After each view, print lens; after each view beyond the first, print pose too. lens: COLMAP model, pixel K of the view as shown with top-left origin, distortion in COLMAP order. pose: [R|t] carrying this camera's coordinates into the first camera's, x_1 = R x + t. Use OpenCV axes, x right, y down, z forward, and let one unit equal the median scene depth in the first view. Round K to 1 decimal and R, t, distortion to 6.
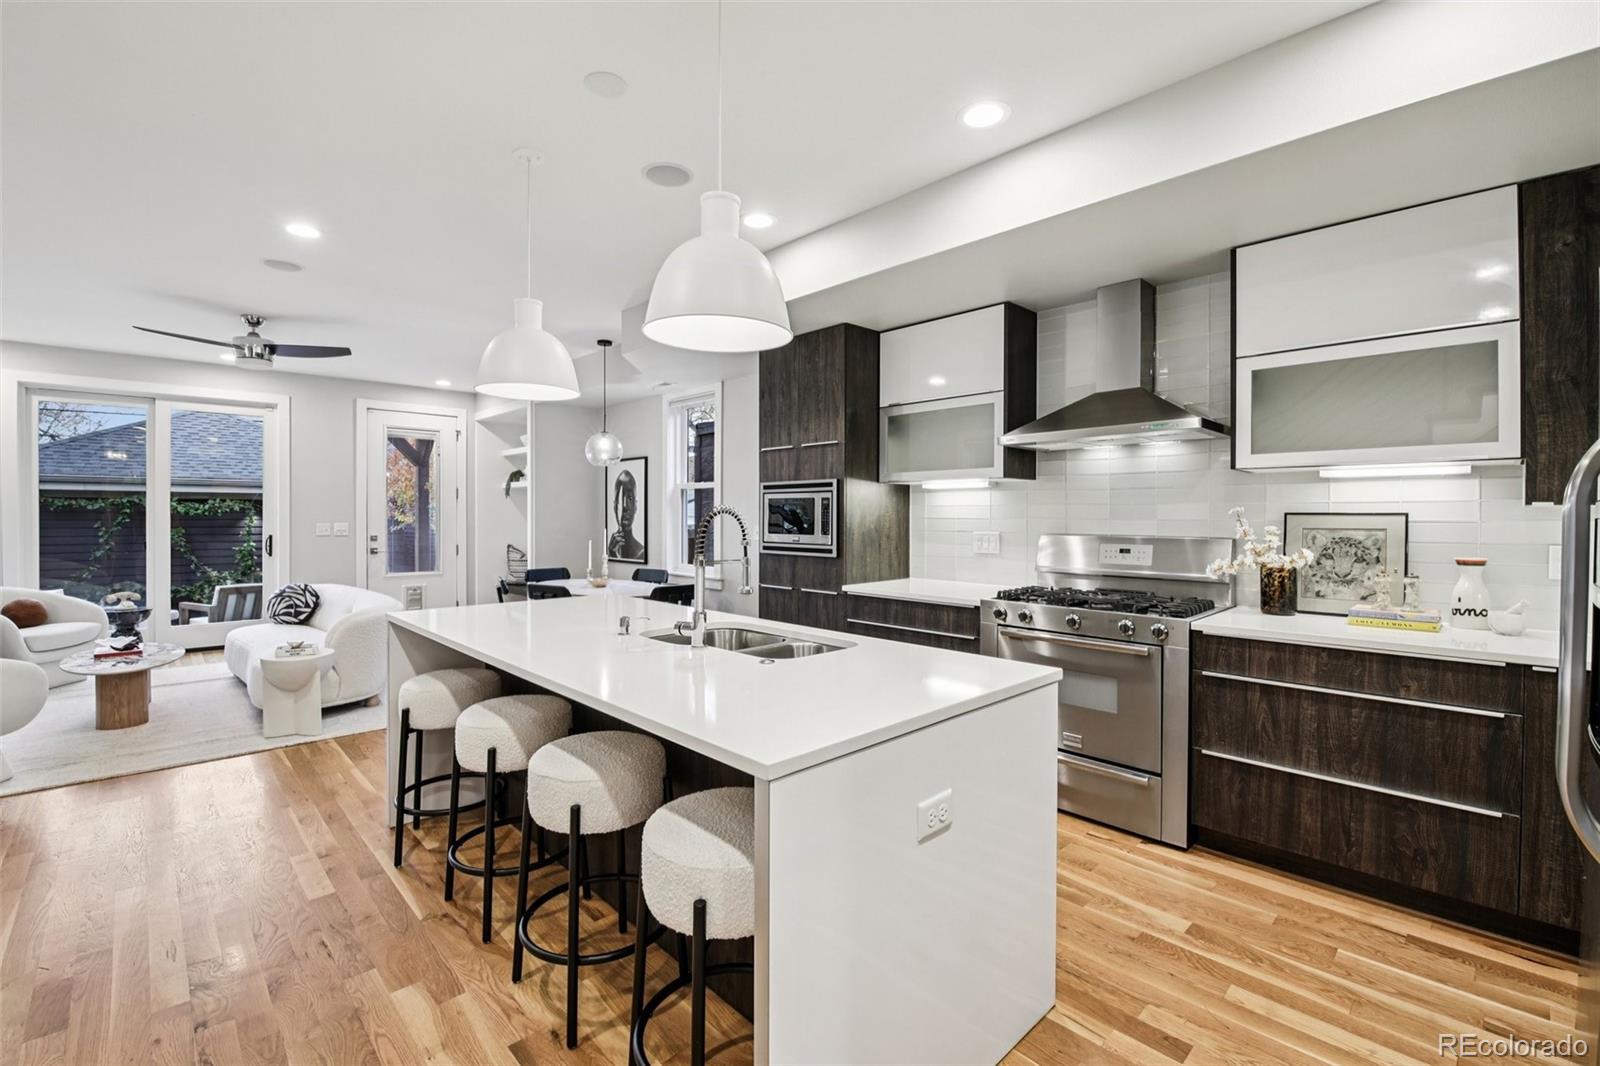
lens RADIAL K [[704.4, 0, 800.9], [0, 704.4, 519.9], [0, 0, 1]] dist [-0.000425, -0.010363]
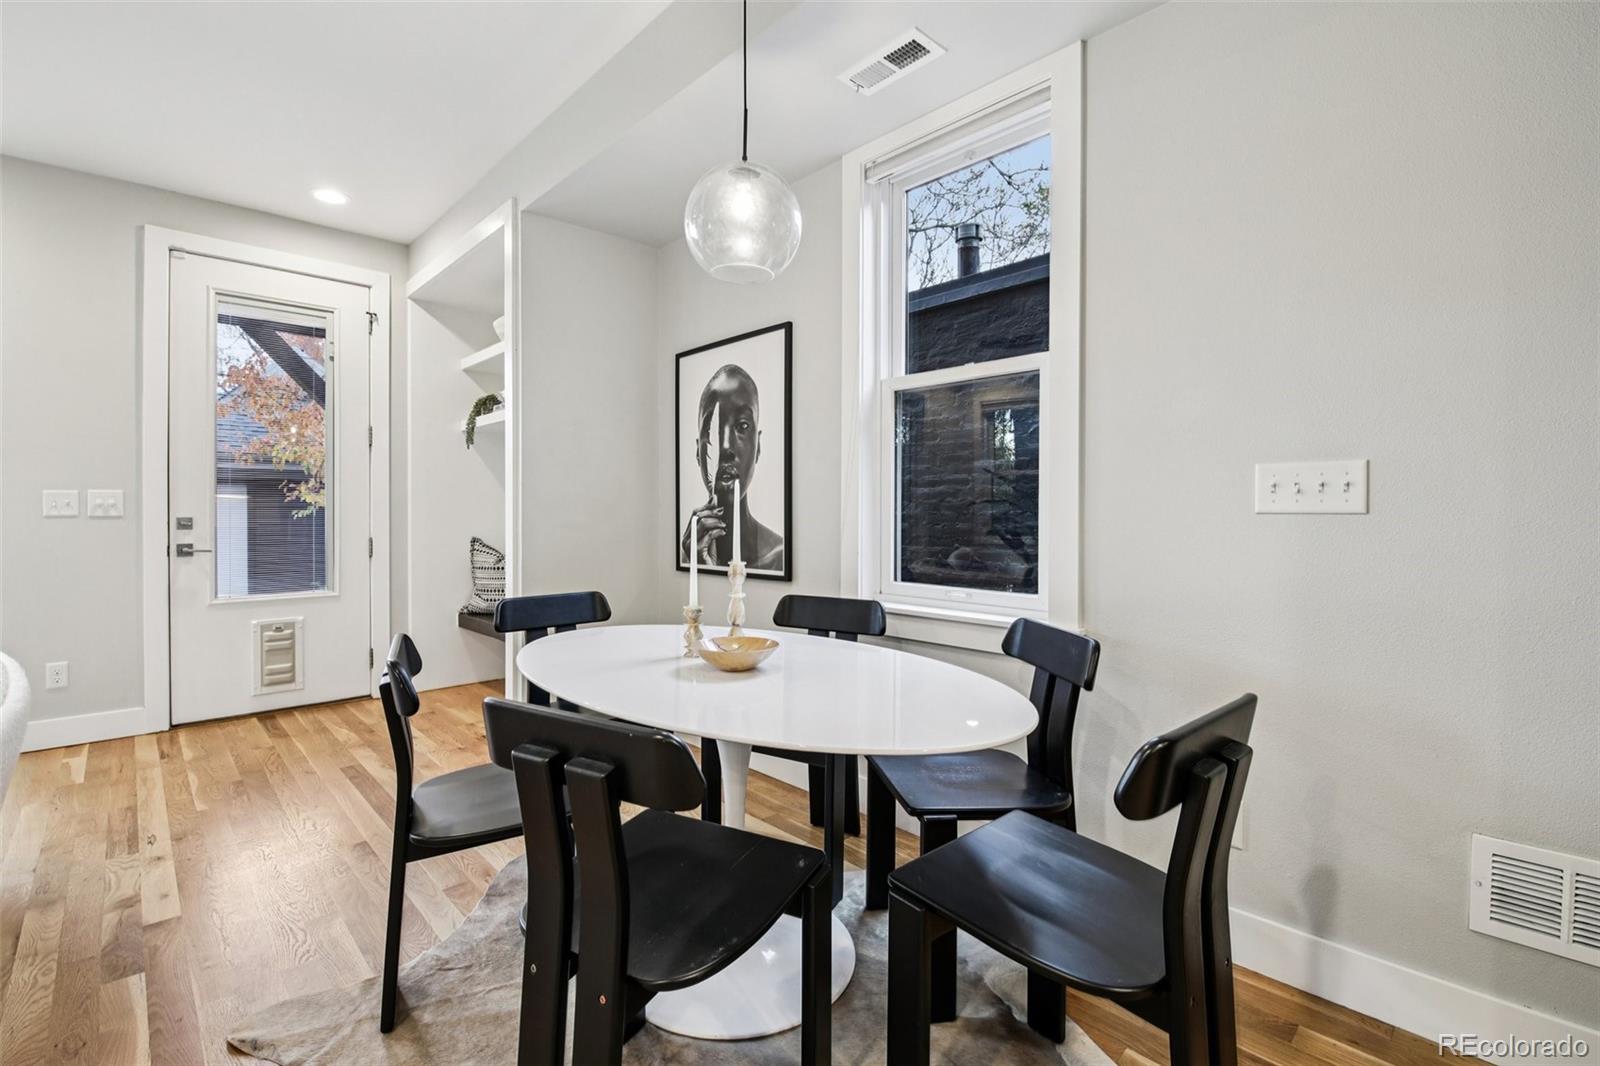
lens RADIAL K [[718.5, 0, 780.5], [0, 718.5, 516.4], [0, 0, 1]] dist [-0.000620, -0.000622]
pose [[0.999905, -0.001942, -0.013659, -0.211540], [0.001921, 0.999997, -0.001576, 0.024503], [0.013662, 0.001549, 0.999905, 0.555122]]
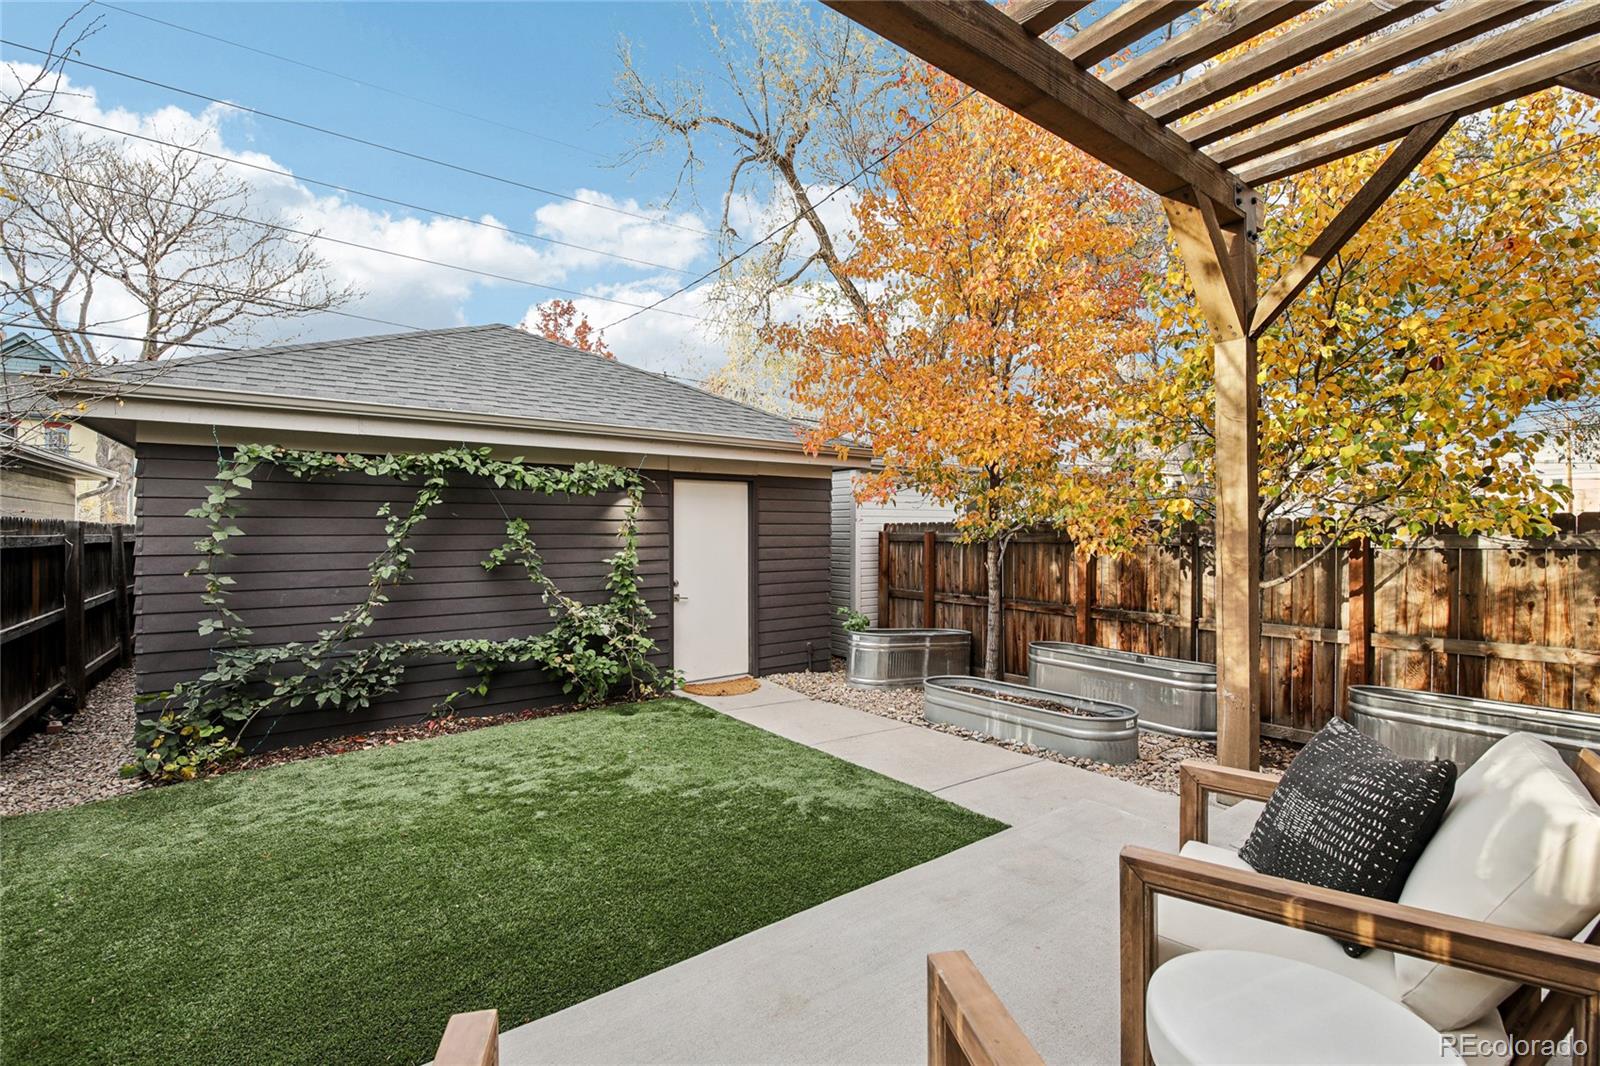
lens RADIAL K [[698.5, 0, 794.5], [0, 698.5, 528.6], [0, 0, 1]] dist [-0.001353, -0.010034]
pose [[0.993995, -0.004898, -0.109314, -1.028765], [0.004024, 0.999958, -0.008216, 0.036538], [0.109350, 0.007727, 0.993973, 0.849635]]
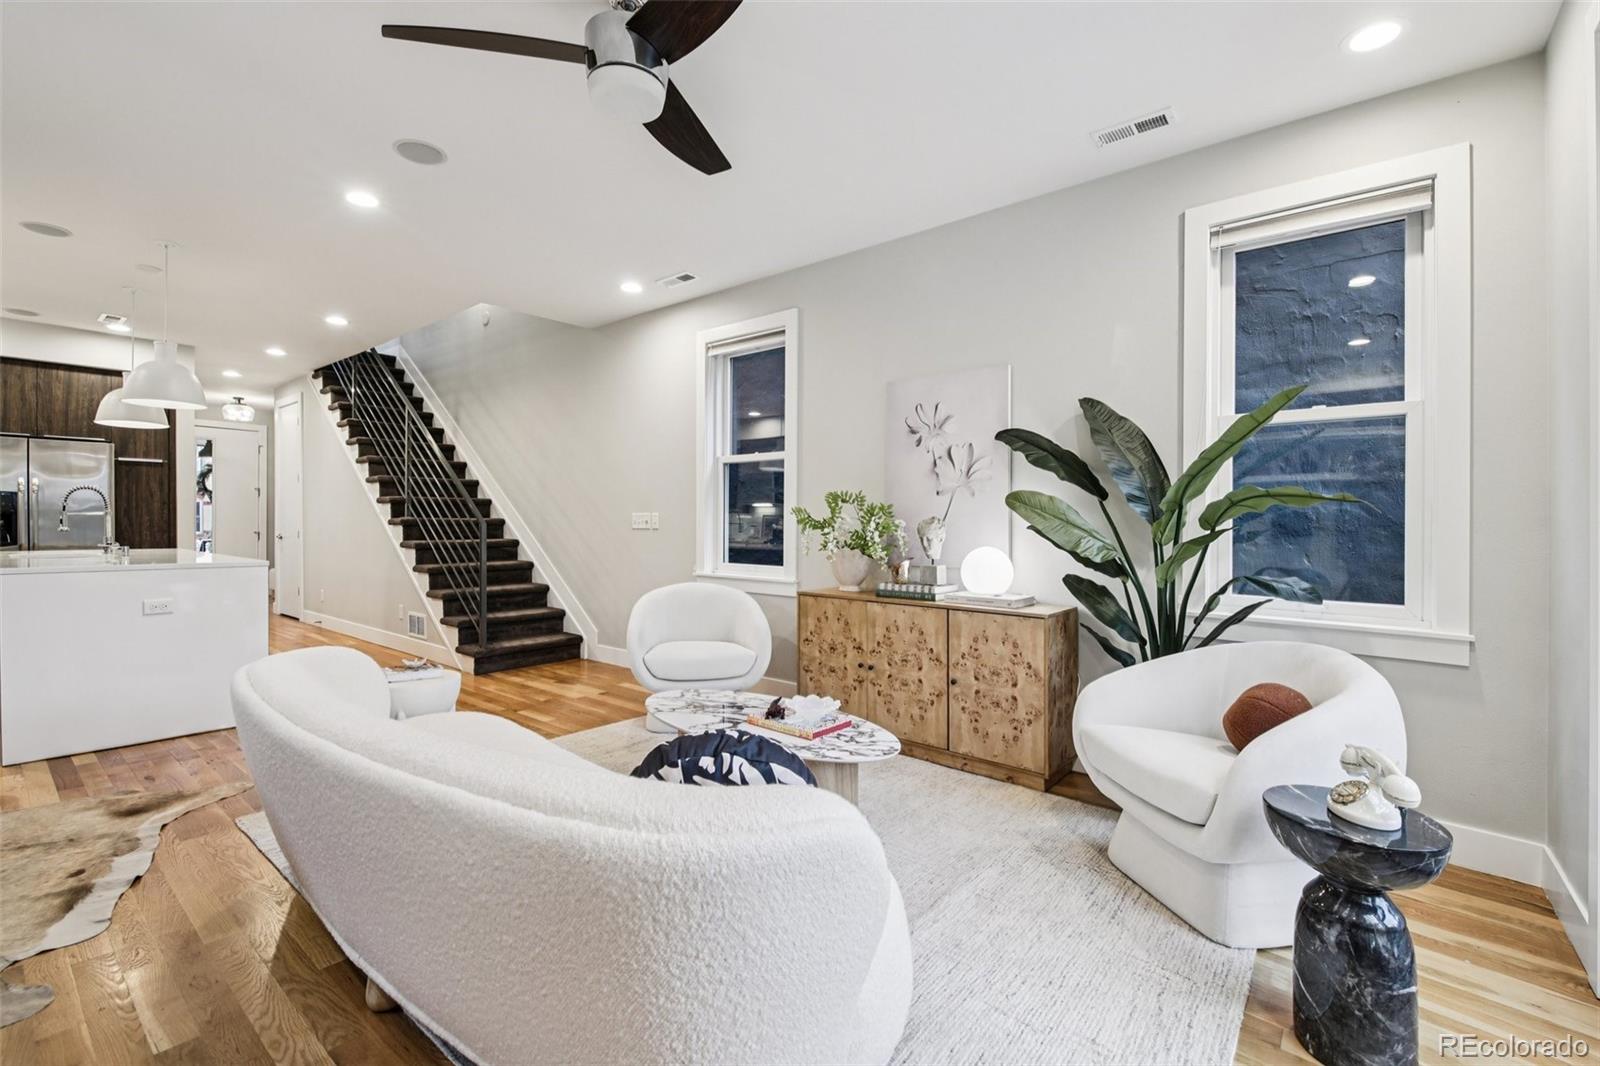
lens RADIAL K [[679.6, 0, 800.0], [0, 679.6, 533.0], [0, 0, 1]] dist [-0.002948, -0.009989]
pose [[-0.990814, -0.009898, -0.134870, -0.596411], [-0.012188, 0.999795, 0.016168, 0.018543], [0.134682, 0.017664, -0.990731, 1.012628]]
